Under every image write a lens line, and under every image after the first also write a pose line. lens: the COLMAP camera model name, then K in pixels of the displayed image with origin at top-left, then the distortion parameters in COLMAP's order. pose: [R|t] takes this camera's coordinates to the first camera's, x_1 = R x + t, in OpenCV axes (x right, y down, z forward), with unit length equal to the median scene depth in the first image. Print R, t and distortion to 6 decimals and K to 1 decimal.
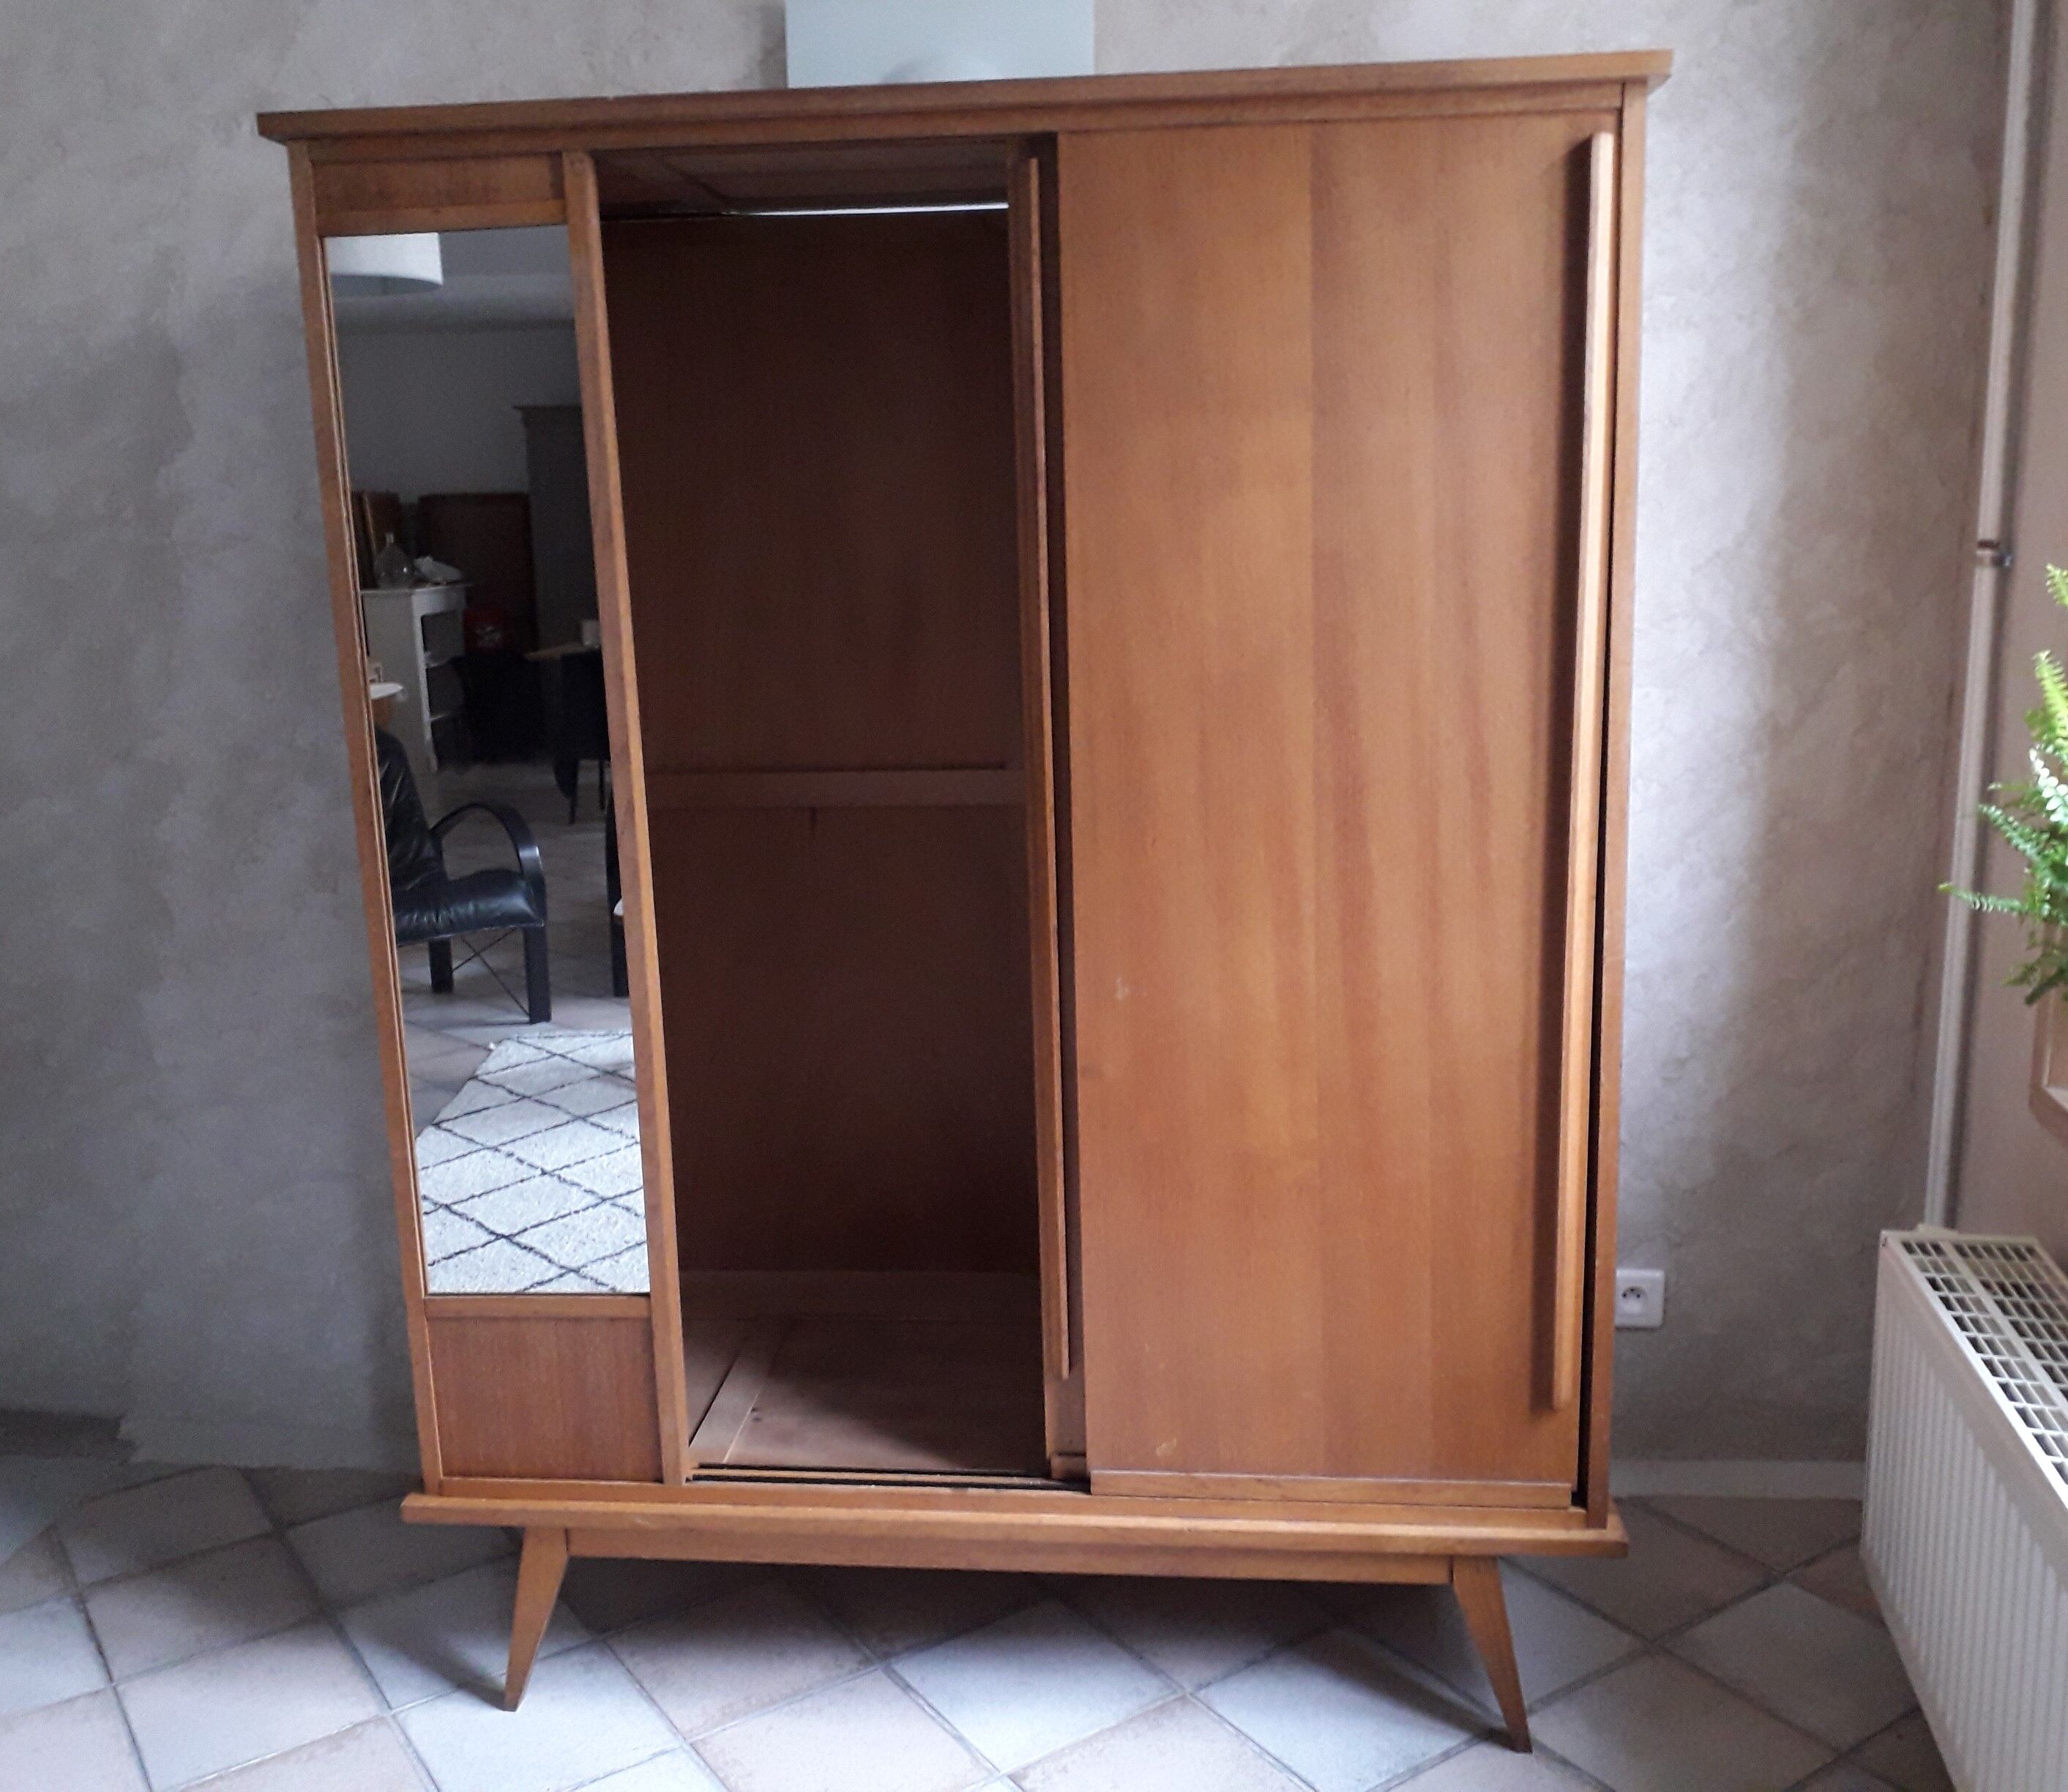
lens RADIAL K [[1966.1, 0, 1042.1], [0, 1966.1, 868.9], [0, 0, 1]] dist [0.000884, 0.000000]
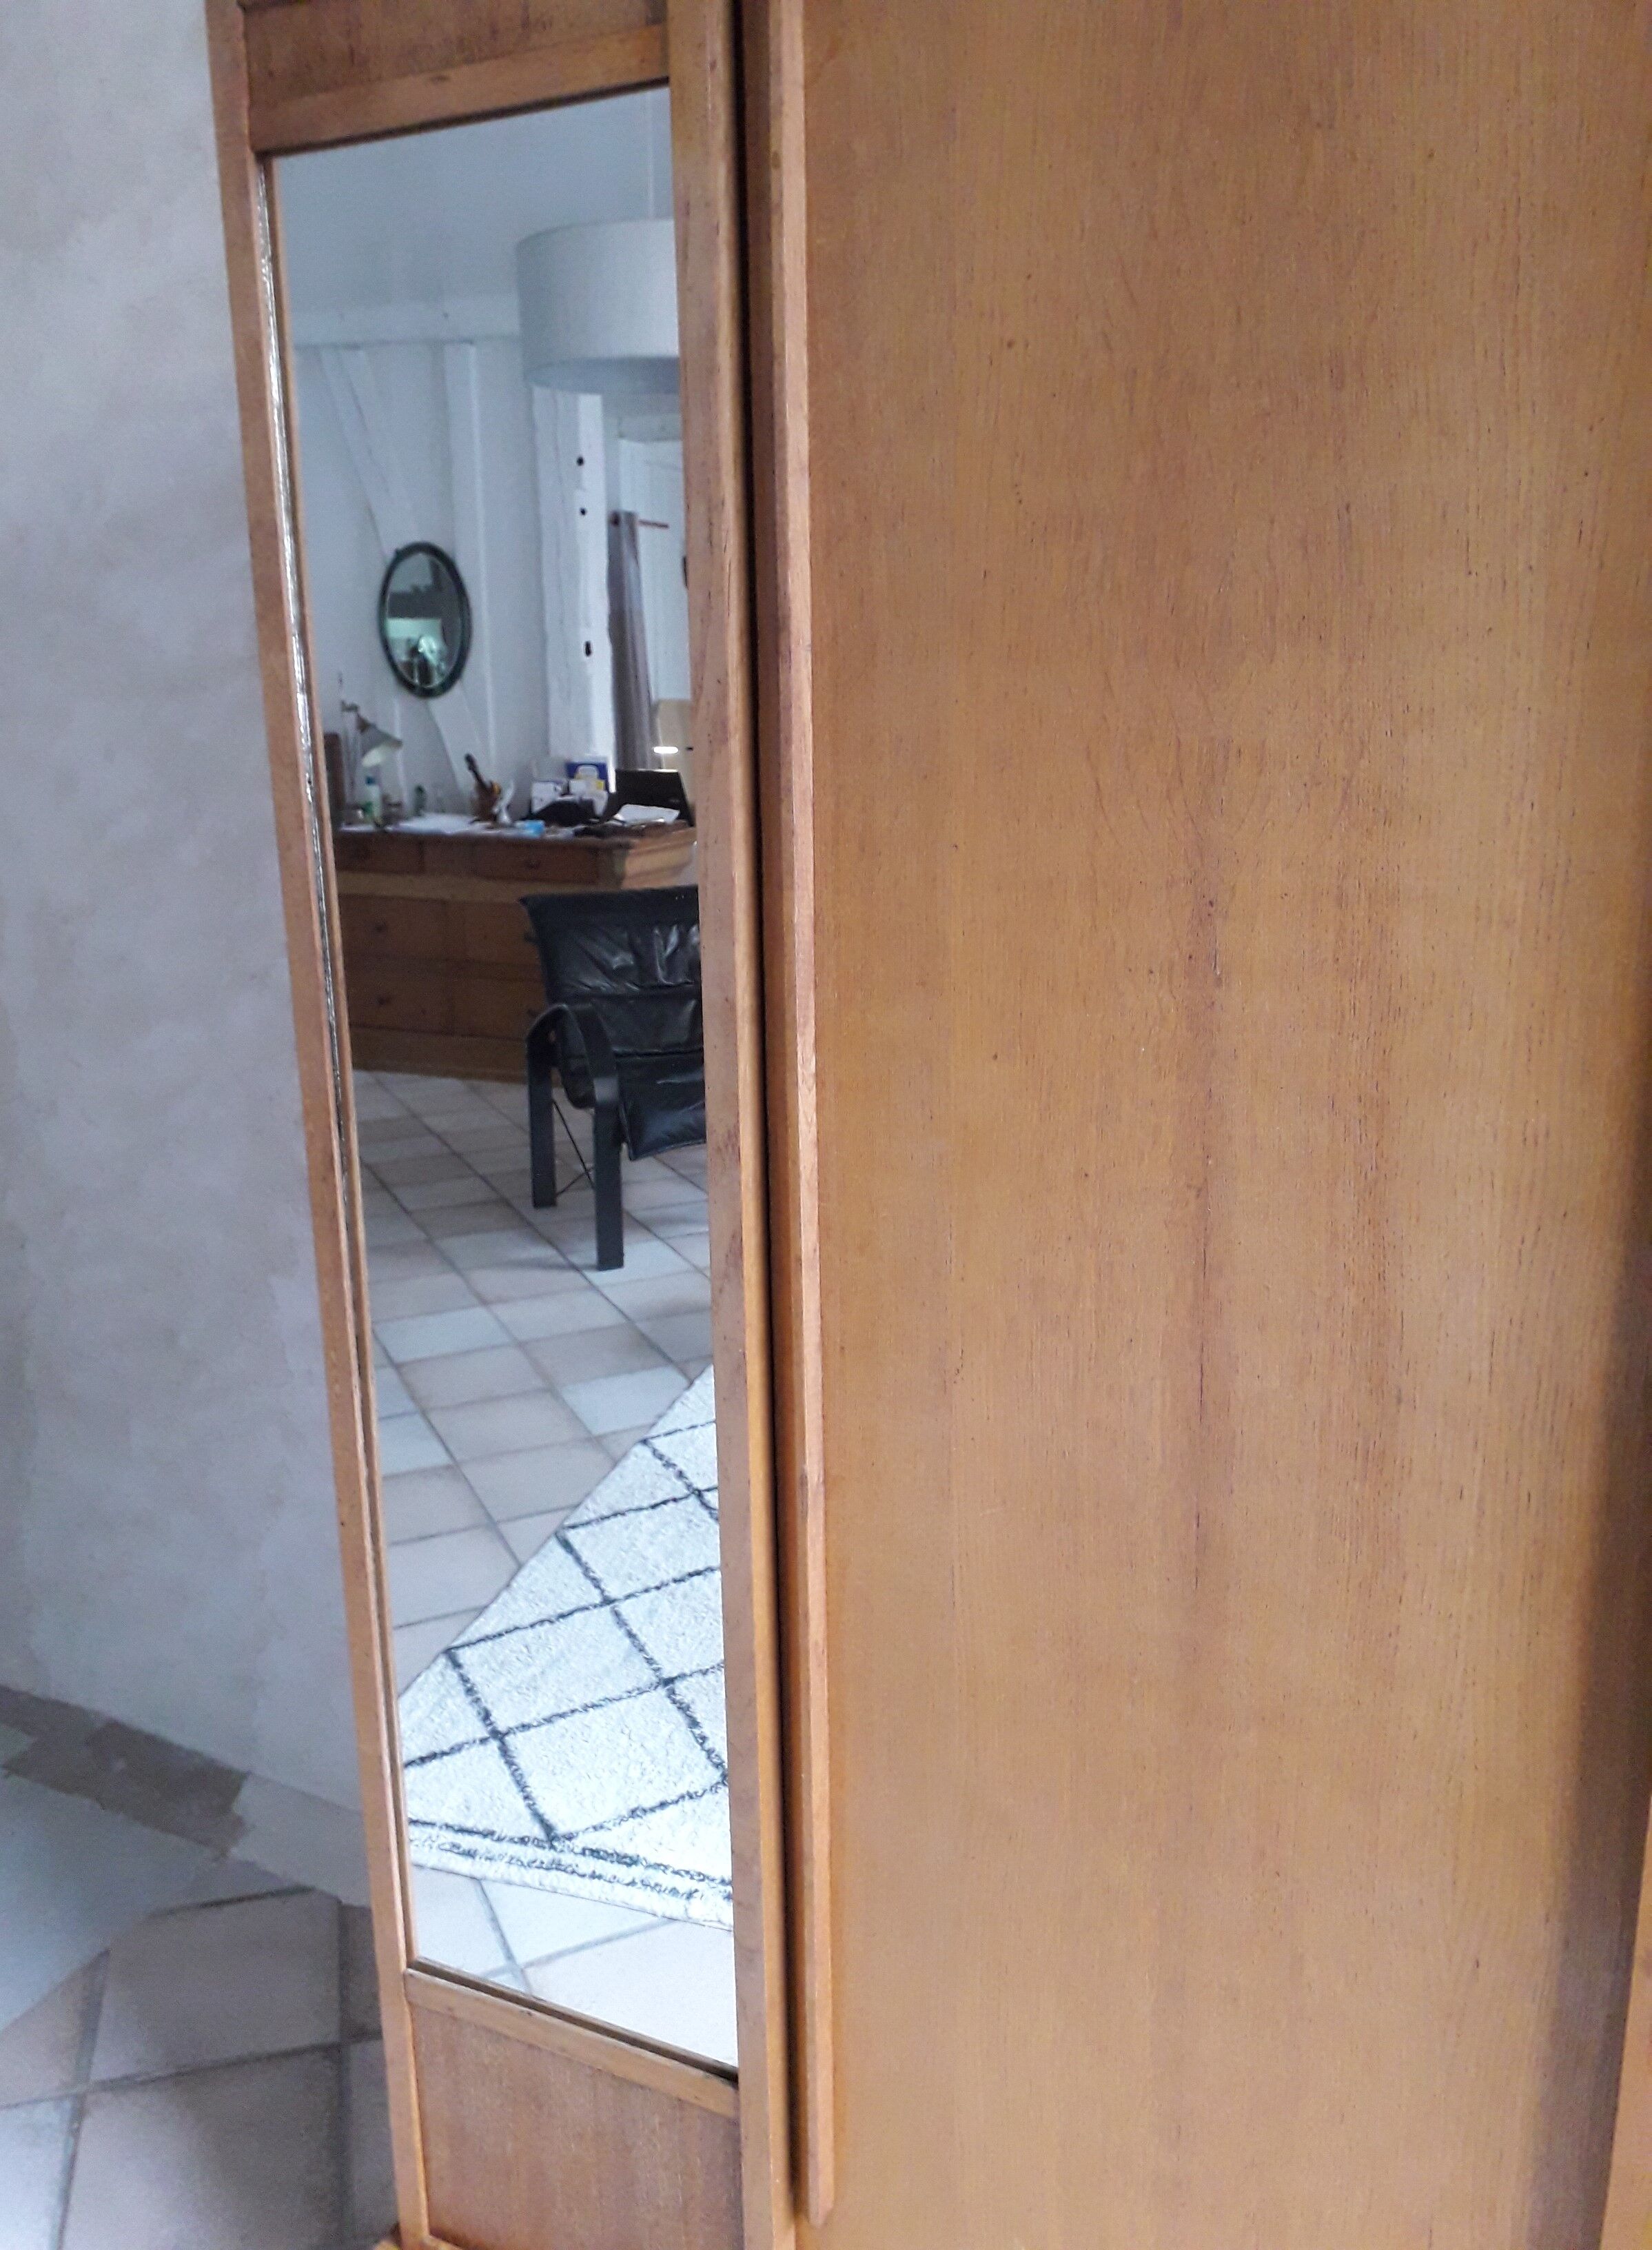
lens RADIAL K [[1796.3, 0, 813.5], [0, 1796.3, 1078.1], [0, 0, 1]] dist [0.010814, -0.007832]
pose [[0.939638, 0.090894, -0.329877, -0.033961], [-0.073238, 0.995155, 0.065590, -0.097992], [0.334241, -0.037472, 0.941743, 0.498774]]
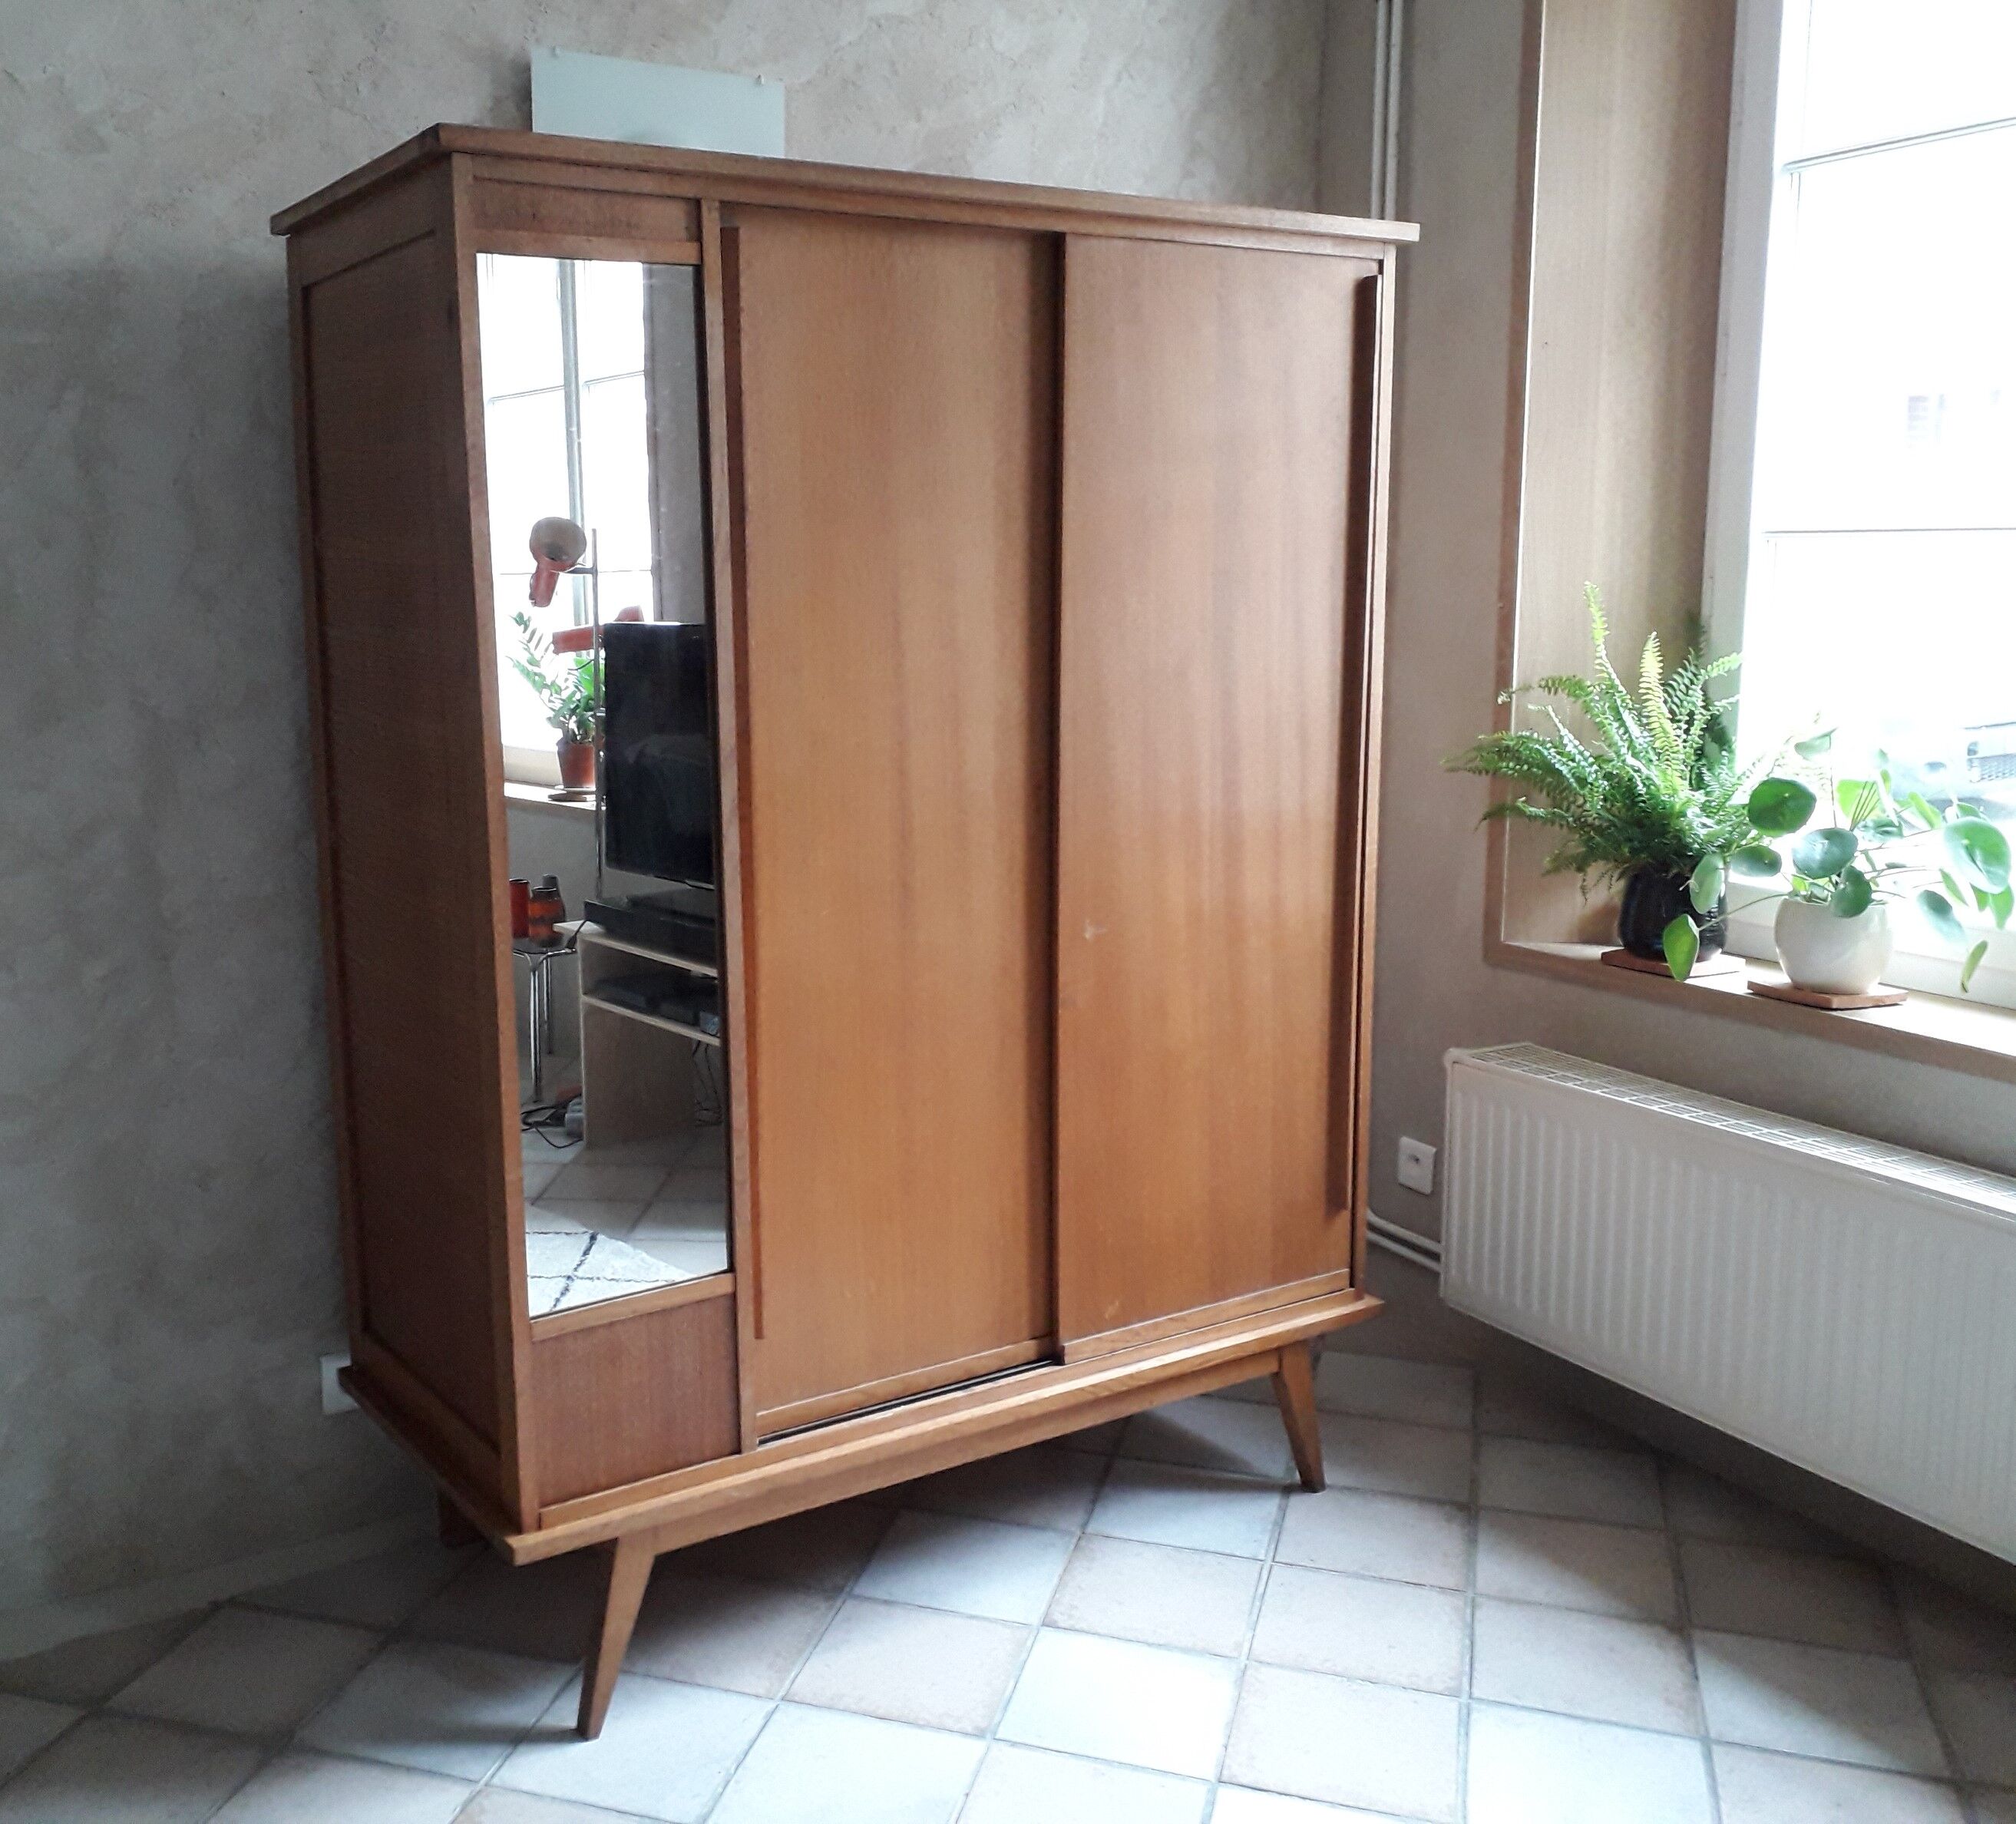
lens RADIAL K [[2044.1, 0, 811.7], [0, 2044.1, 860.1], [0, 0, 1]] dist [0.038587, 0.000000]
pose [[0.794924, -0.075390, 0.602007, -0.761489], [0.106769, 0.994147, -0.016486, 0.018770], [-0.597241, 0.077381, 0.798321, 0.075841]]
